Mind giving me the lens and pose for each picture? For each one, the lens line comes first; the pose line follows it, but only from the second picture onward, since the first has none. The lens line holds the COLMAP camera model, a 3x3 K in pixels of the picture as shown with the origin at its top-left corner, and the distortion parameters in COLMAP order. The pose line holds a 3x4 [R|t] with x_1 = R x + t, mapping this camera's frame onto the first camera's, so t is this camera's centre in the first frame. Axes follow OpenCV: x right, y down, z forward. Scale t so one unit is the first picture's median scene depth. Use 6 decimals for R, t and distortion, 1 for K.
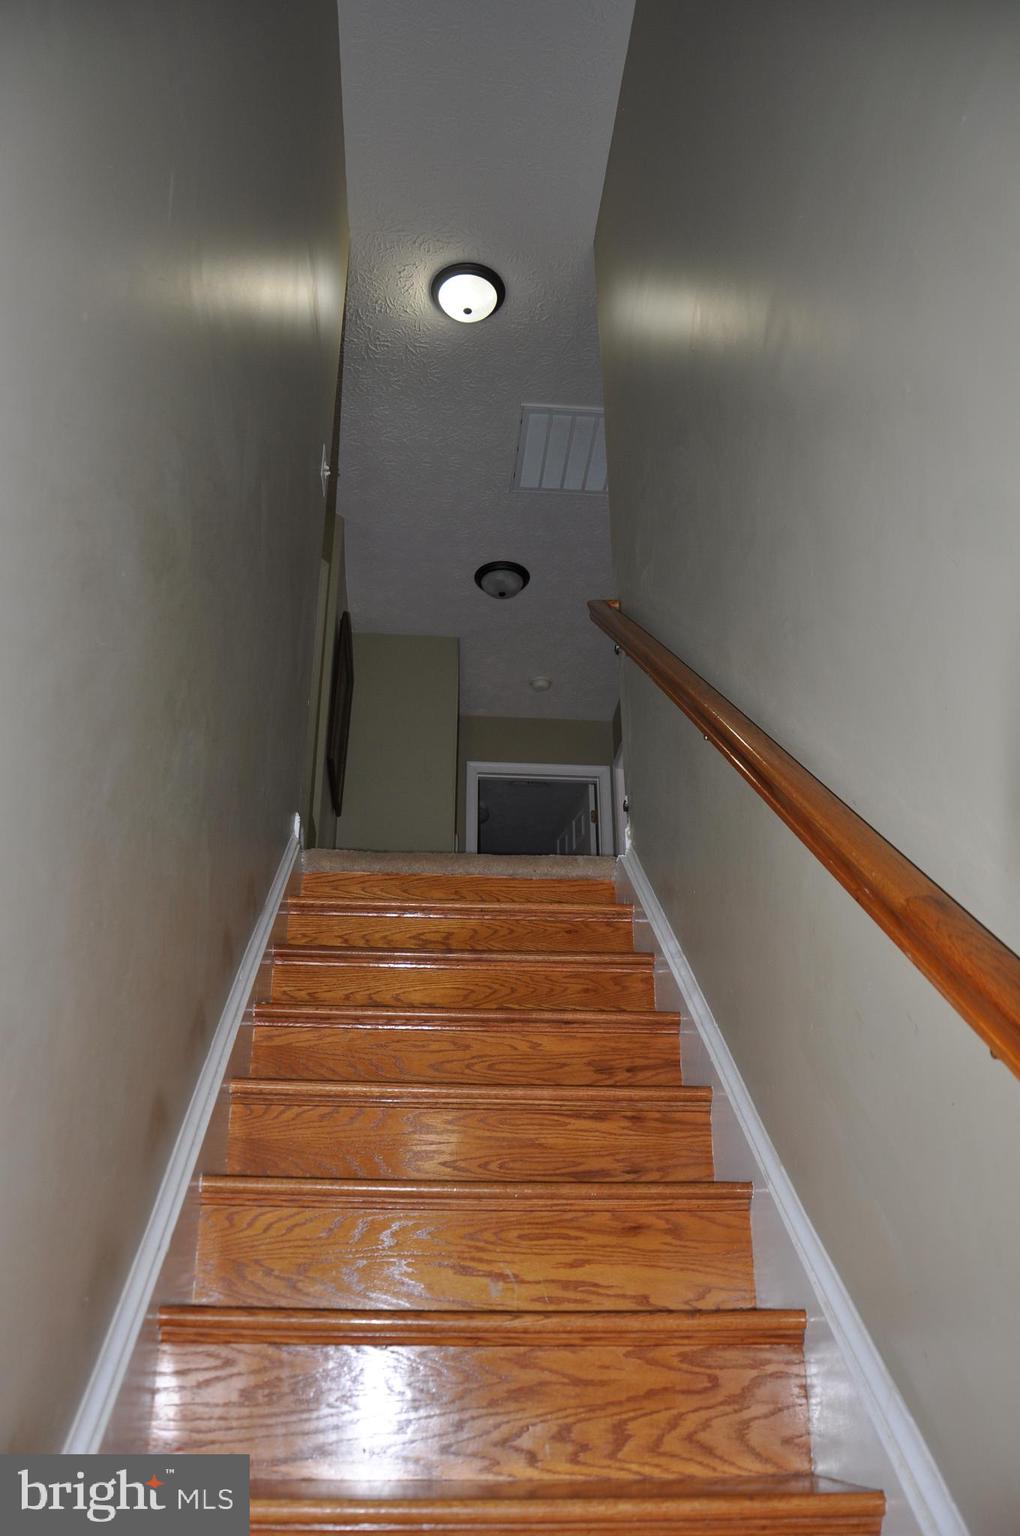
lens RADIAL K [[1241.3, 0, 510.0], [0, 1241.3, 768.0], [0, 0, 1]] dist [-0.179431, 0.138137]
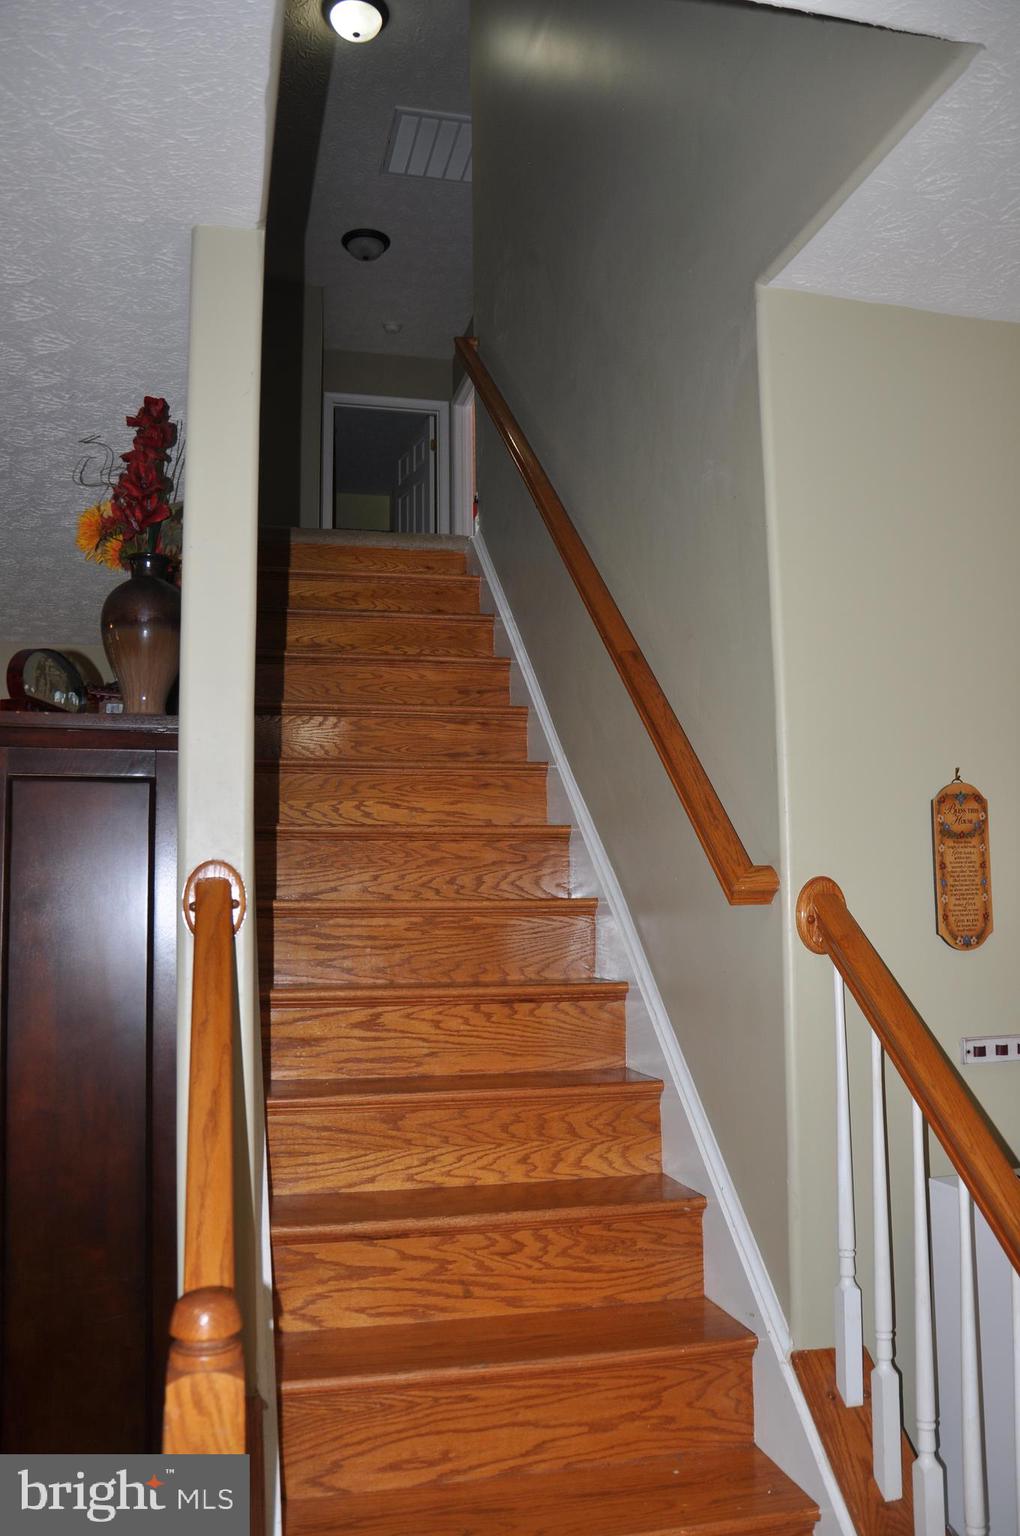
lens RADIAL K [[1241.3, 0, 510.0], [0, 1241.3, 768.0], [0, 0, 1]] dist [-0.179431, 0.138137]
pose [[0.987989, 0.007738, 0.154330, -0.144721], [-0.060084, 0.939390, 0.337544, -0.274808], [-0.142364, -0.342763, 0.928572, -0.726473]]
